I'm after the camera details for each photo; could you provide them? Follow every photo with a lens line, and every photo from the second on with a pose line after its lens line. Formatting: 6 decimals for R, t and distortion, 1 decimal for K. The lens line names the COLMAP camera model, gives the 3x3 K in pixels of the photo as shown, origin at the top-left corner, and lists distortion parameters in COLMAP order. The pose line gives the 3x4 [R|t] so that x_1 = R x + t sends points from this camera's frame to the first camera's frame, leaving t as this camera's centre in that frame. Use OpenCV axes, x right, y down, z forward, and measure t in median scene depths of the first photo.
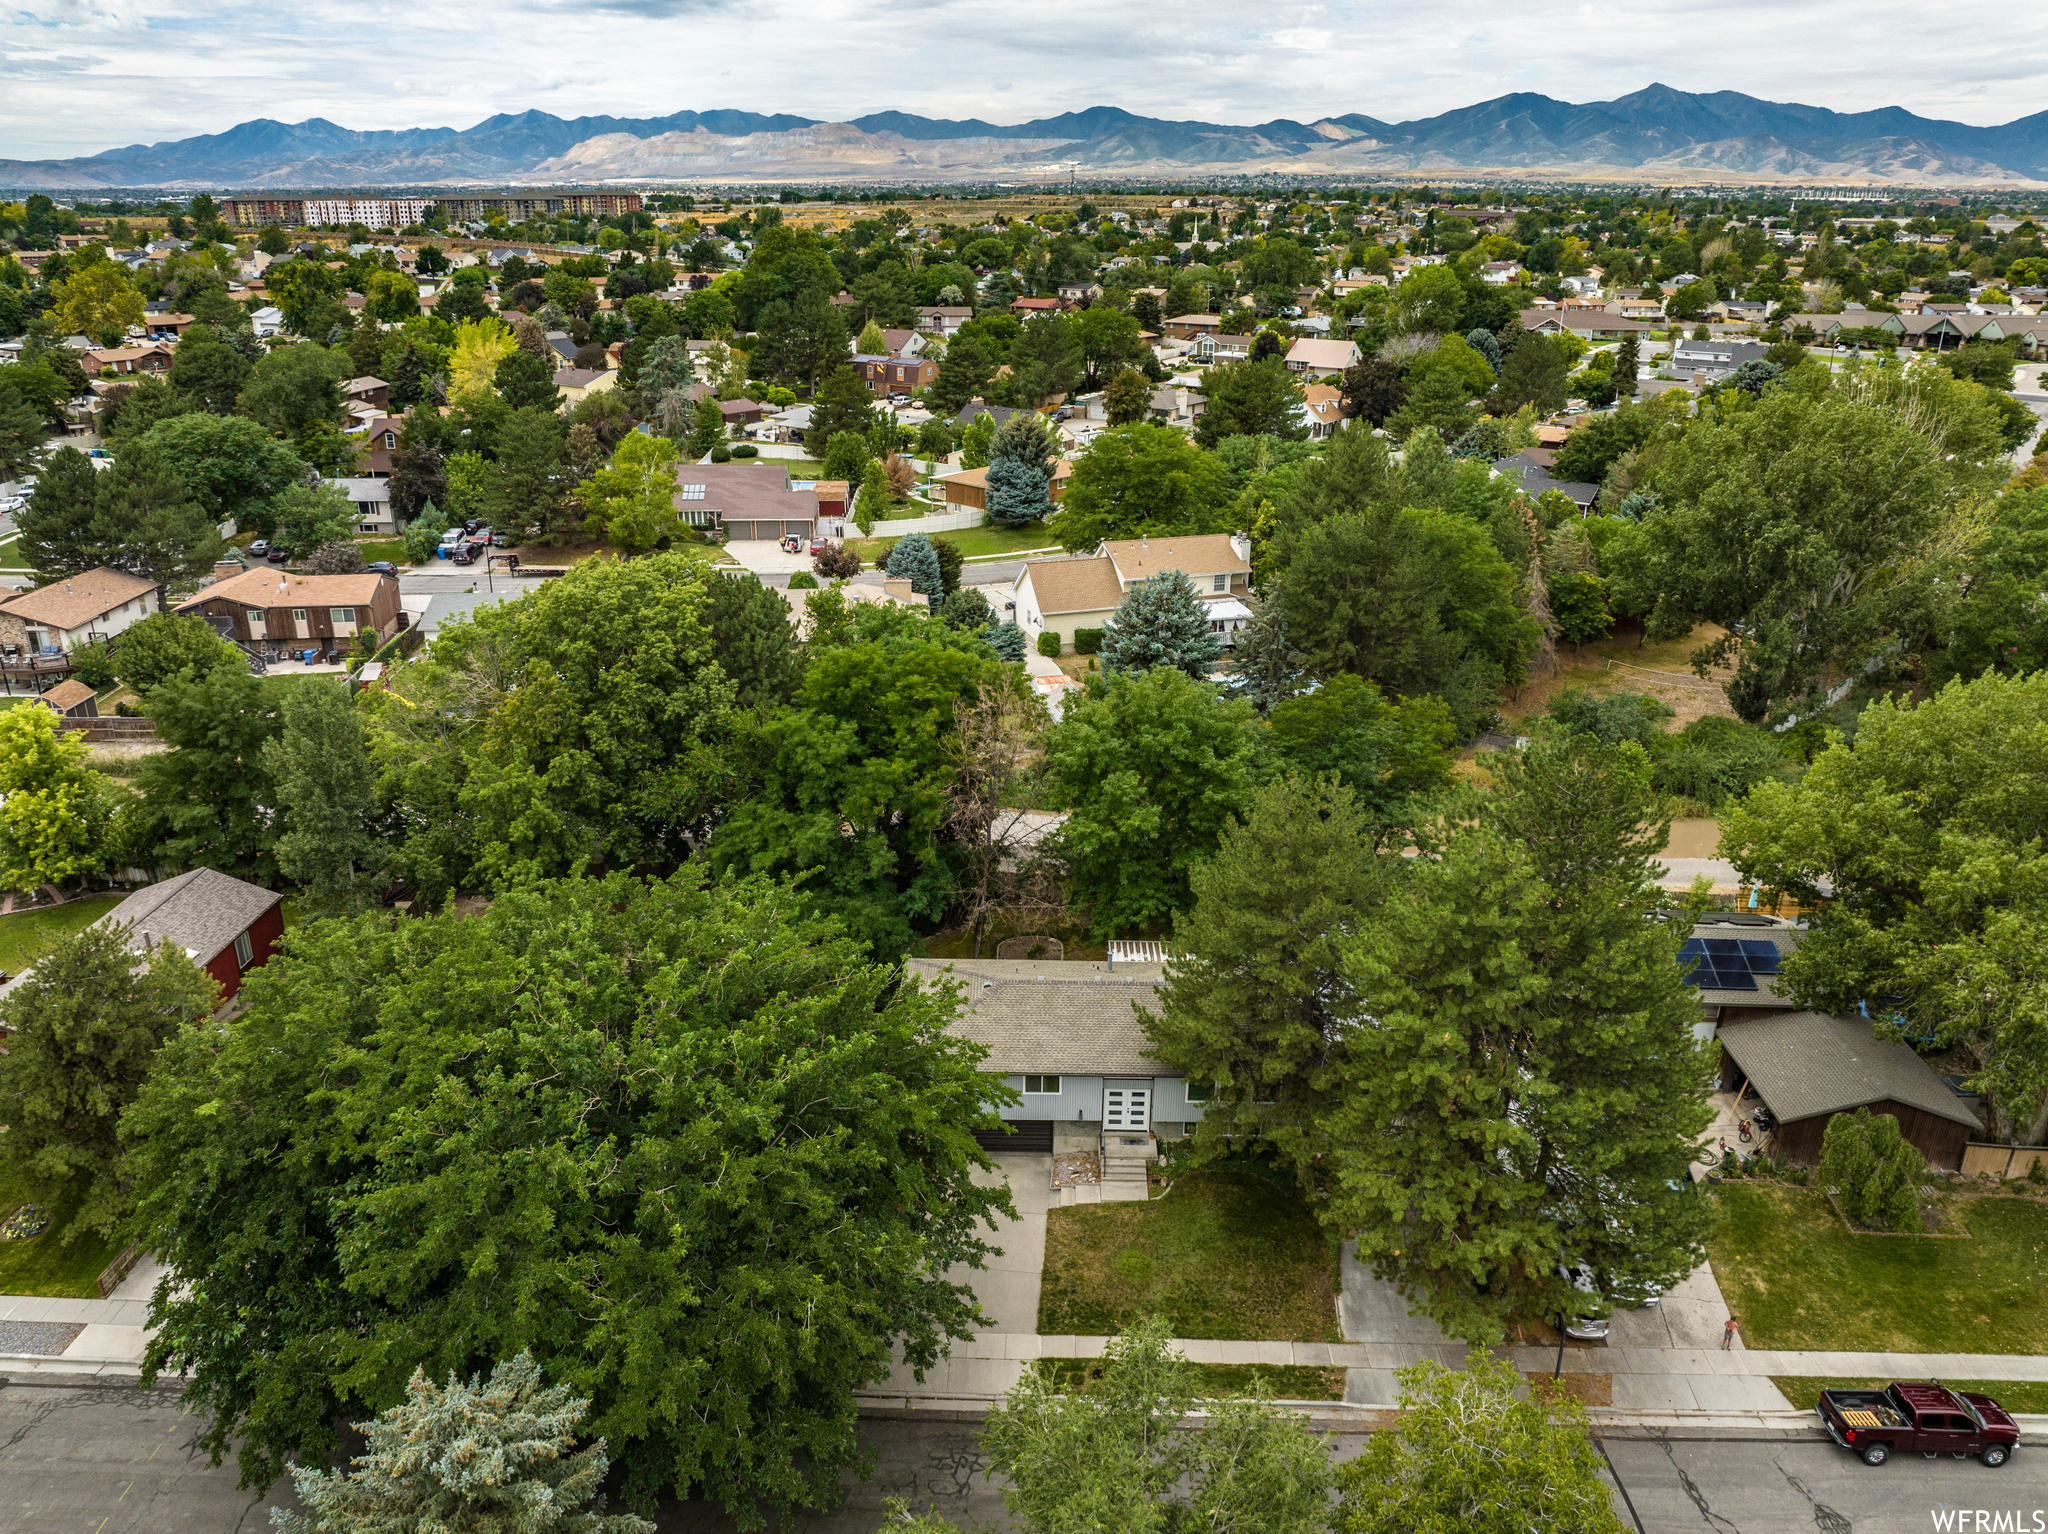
lens RADIAL K [[1444.1, 0, 1023.2], [0, 1444.1, 765.6], [0, 0, 1]] dist [-0.041450, 0.007554]
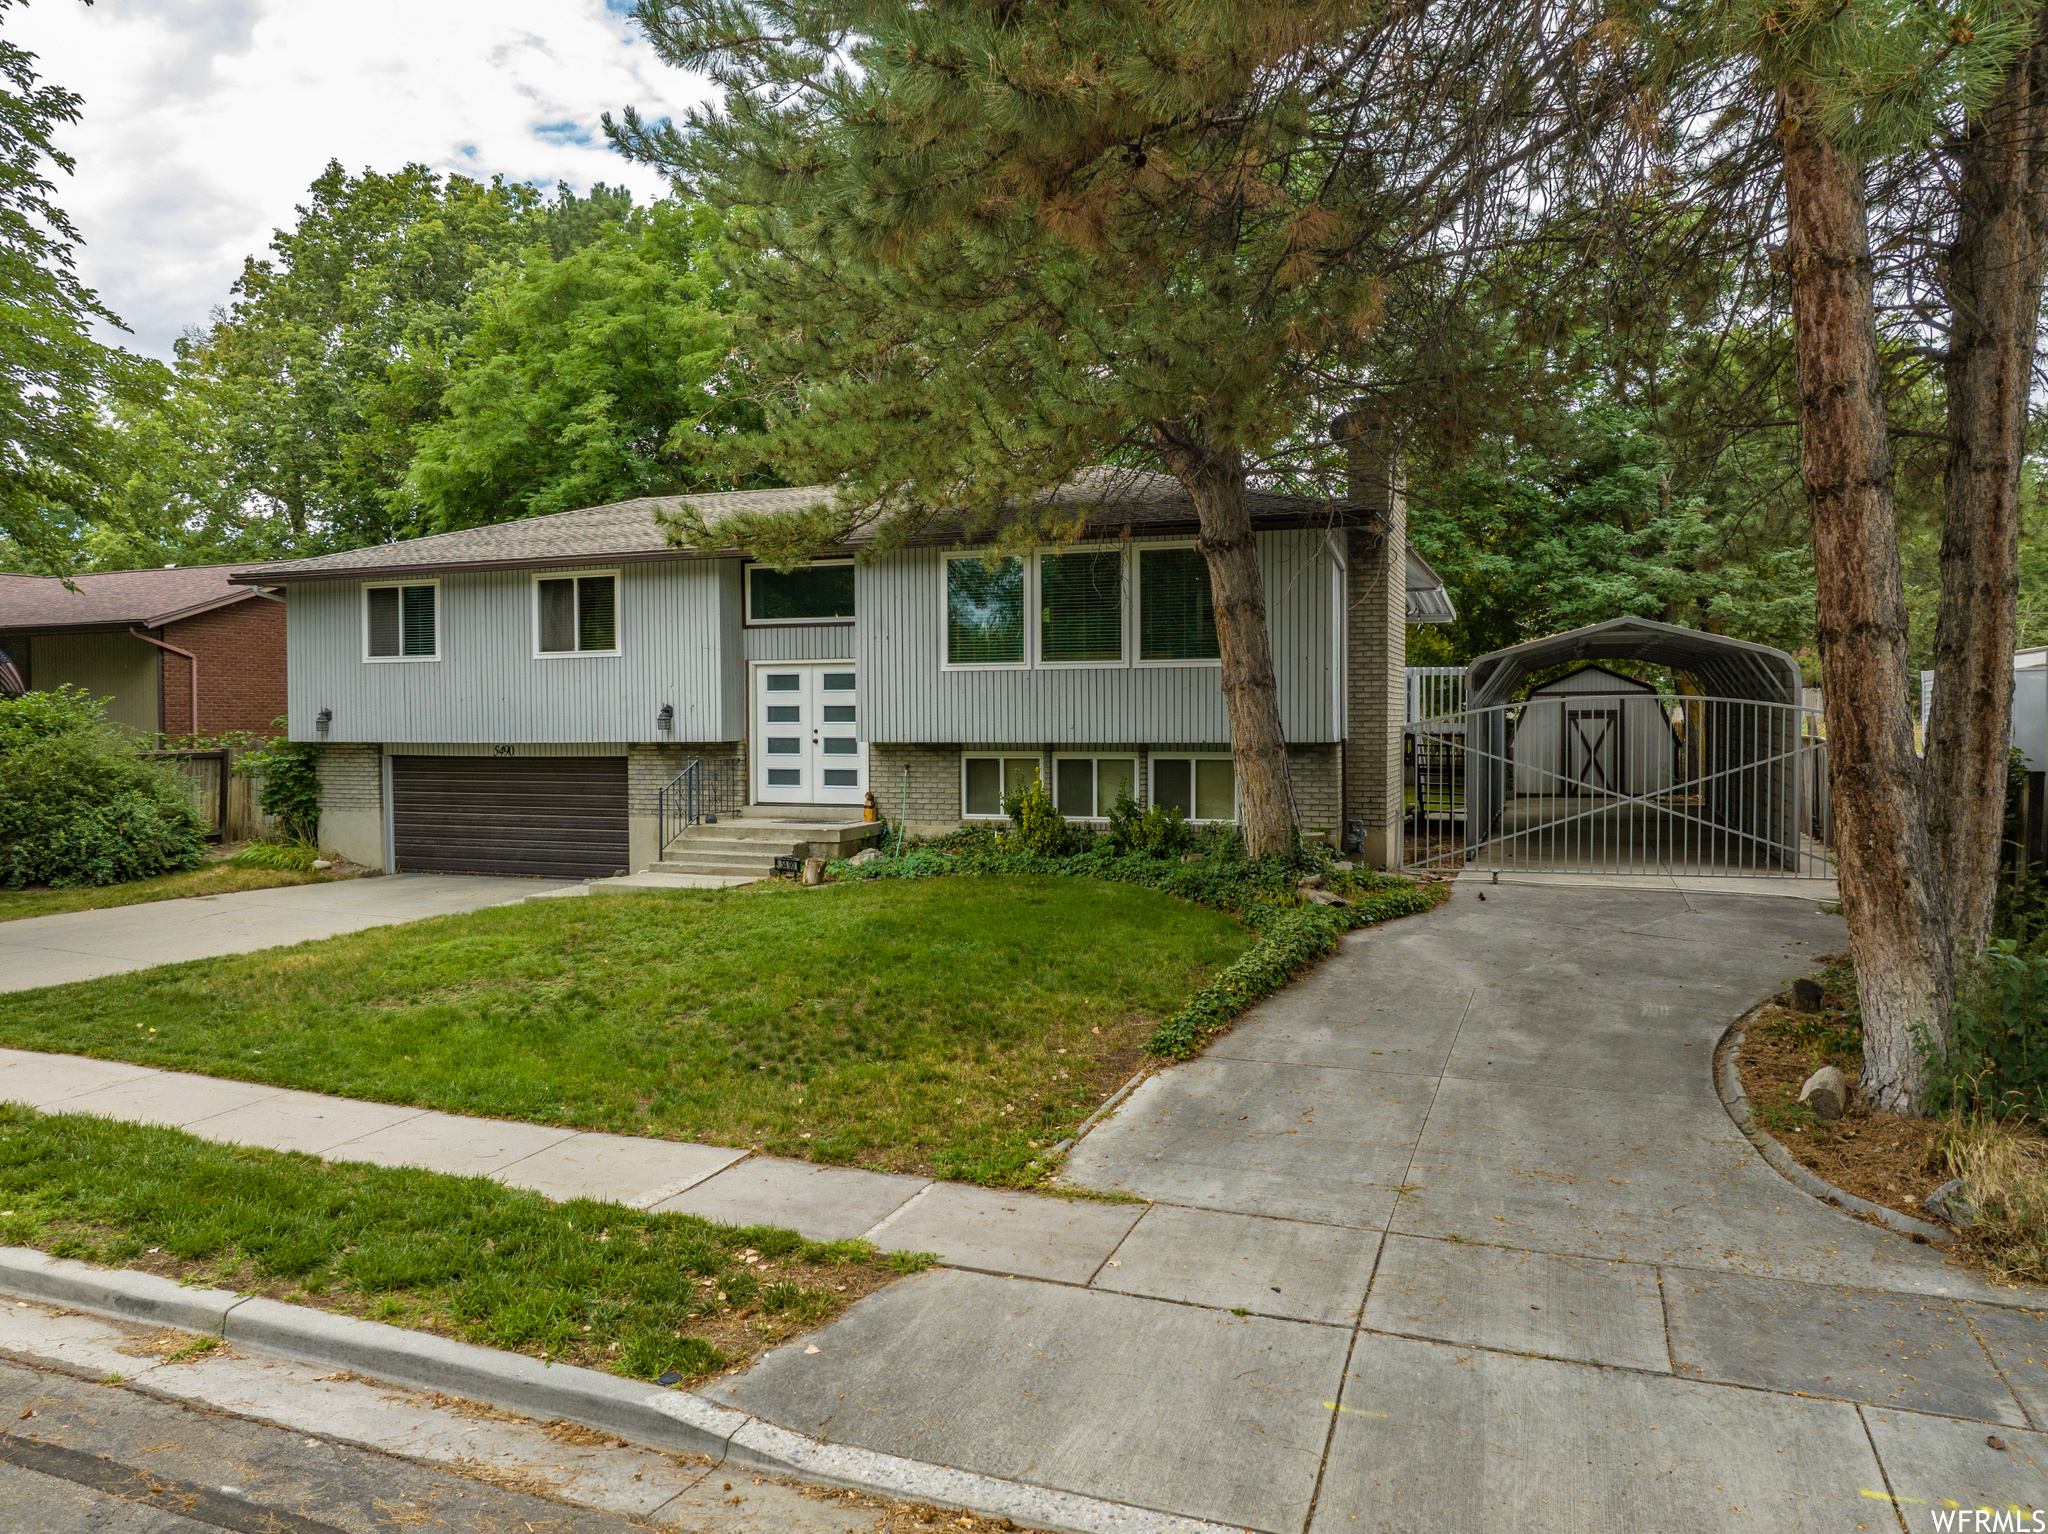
lens RADIAL K [[1444.1, 0, 1027.4], [0, 1444.1, 760.2], [0, 0, 1]] dist [-0.041450, 0.007554]
pose [[0.941638, -0.001181, -0.336624, 0.235723], [-0.110876, 0.943106, -0.313461, 0.346949], [0.317842, 0.332490, 0.887934, 0.714222]]
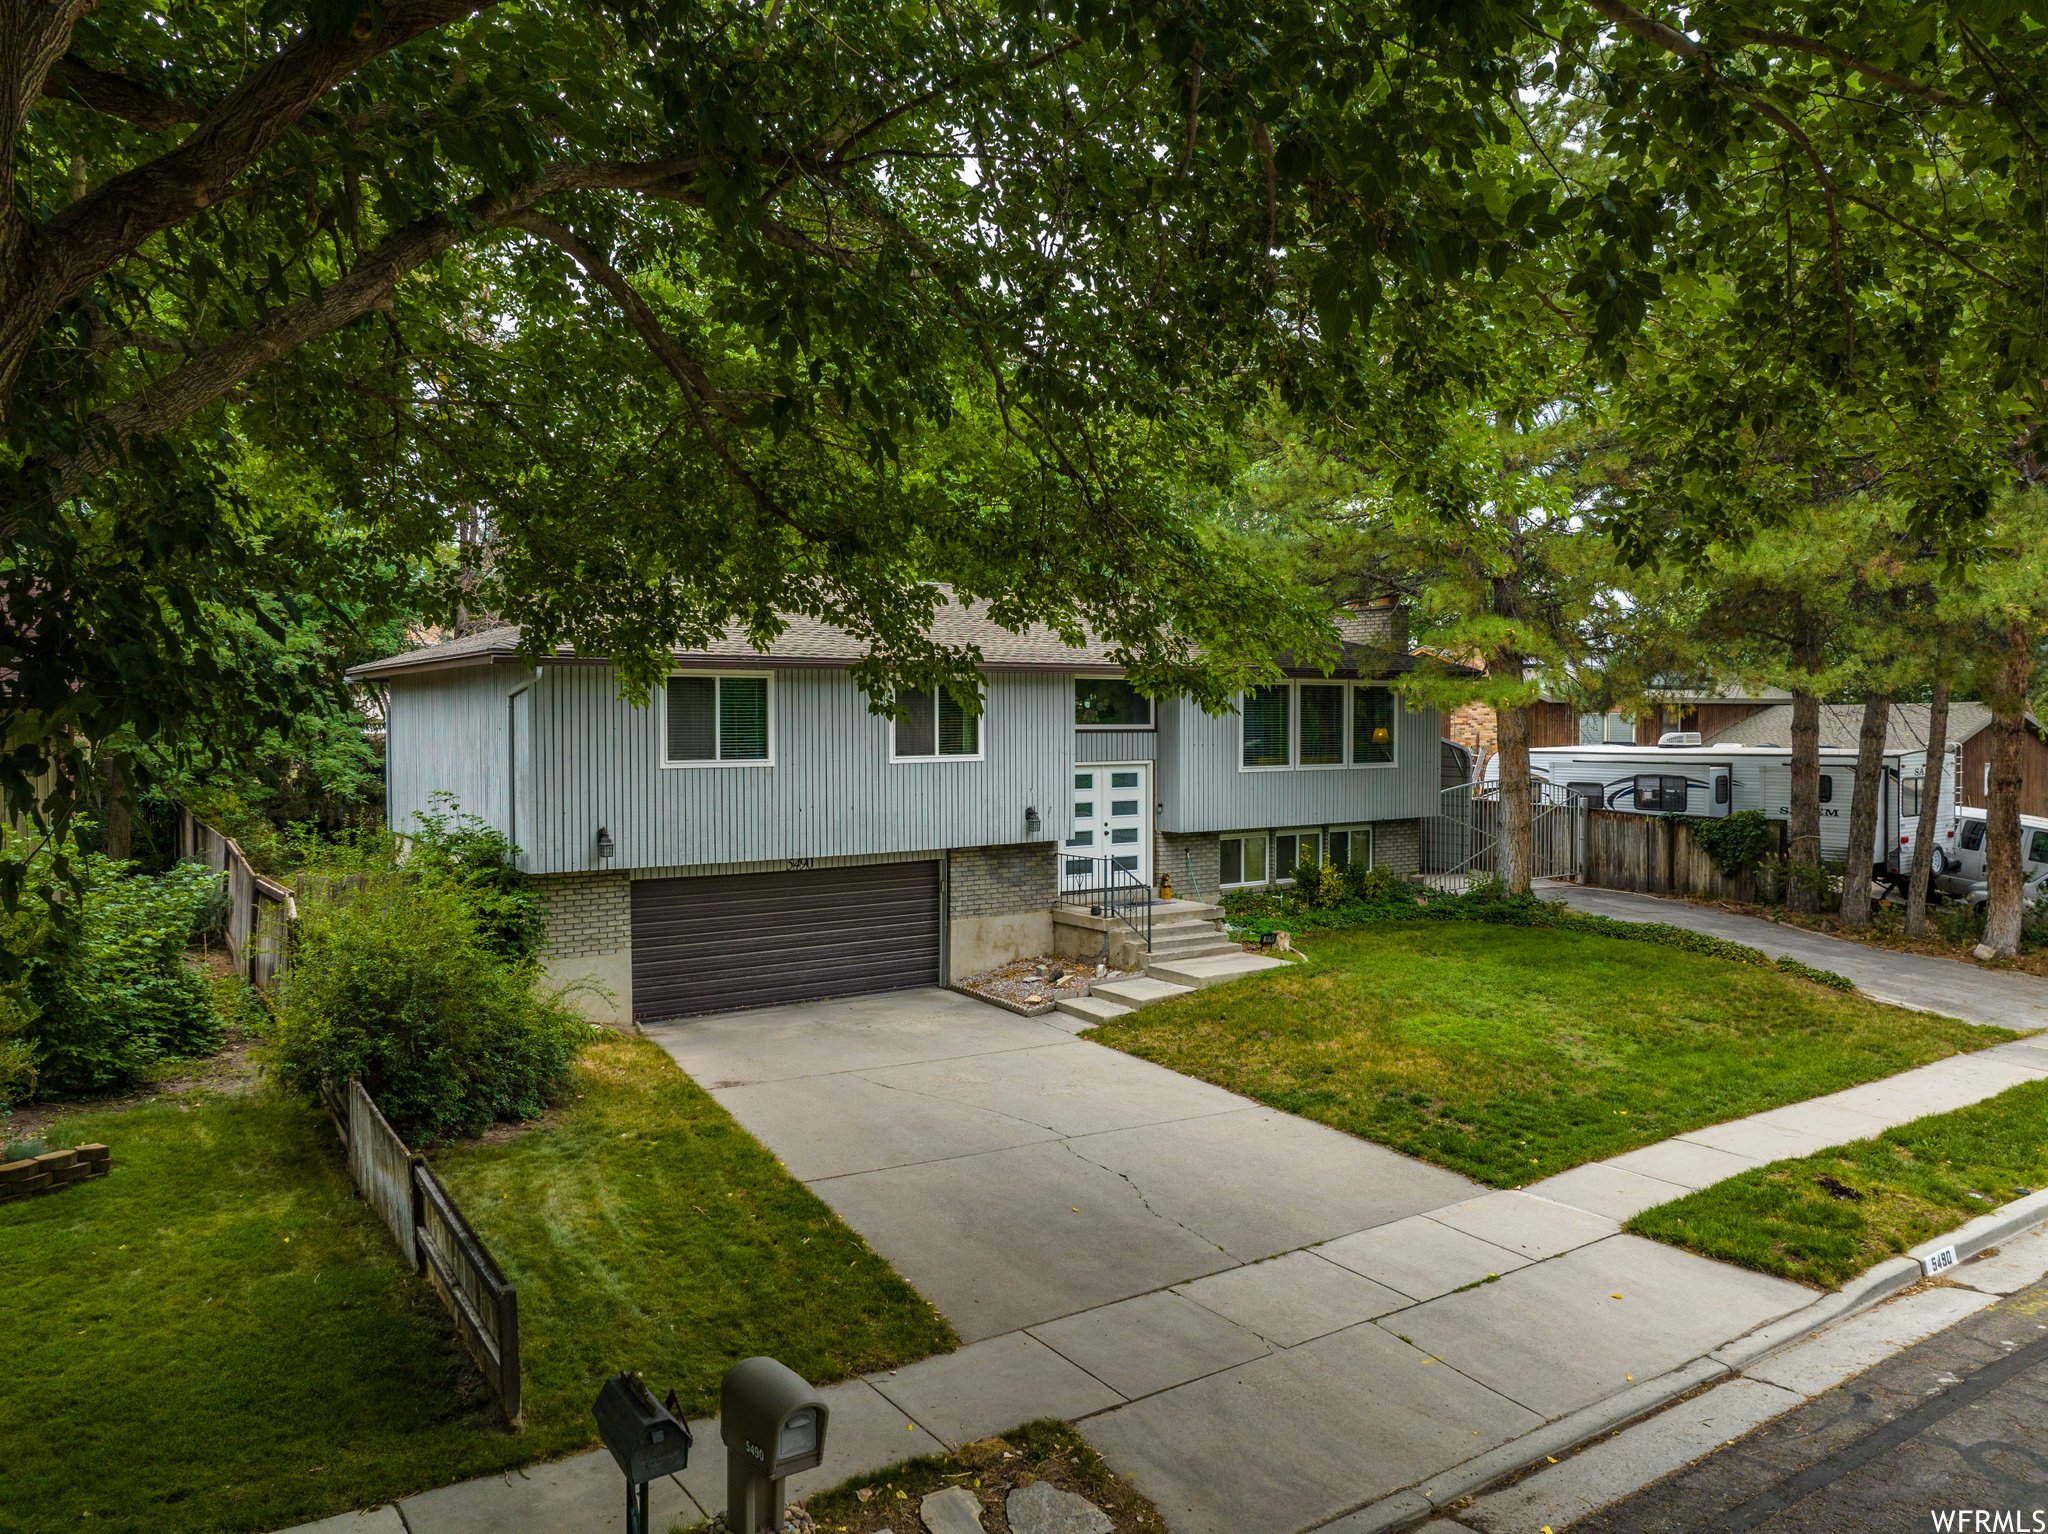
lens RADIAL K [[1444.1, 0, 1024.5], [0, 1444.1, 752.8], [0, 0, 1]] dist [-0.041450, 0.007554]
pose [[0.813725, -0.024302, 0.580741, -0.169492], [0.218456, 0.938662, -0.266816, 0.319061], [-0.538635, 0.343981, 0.769122, 0.707719]]
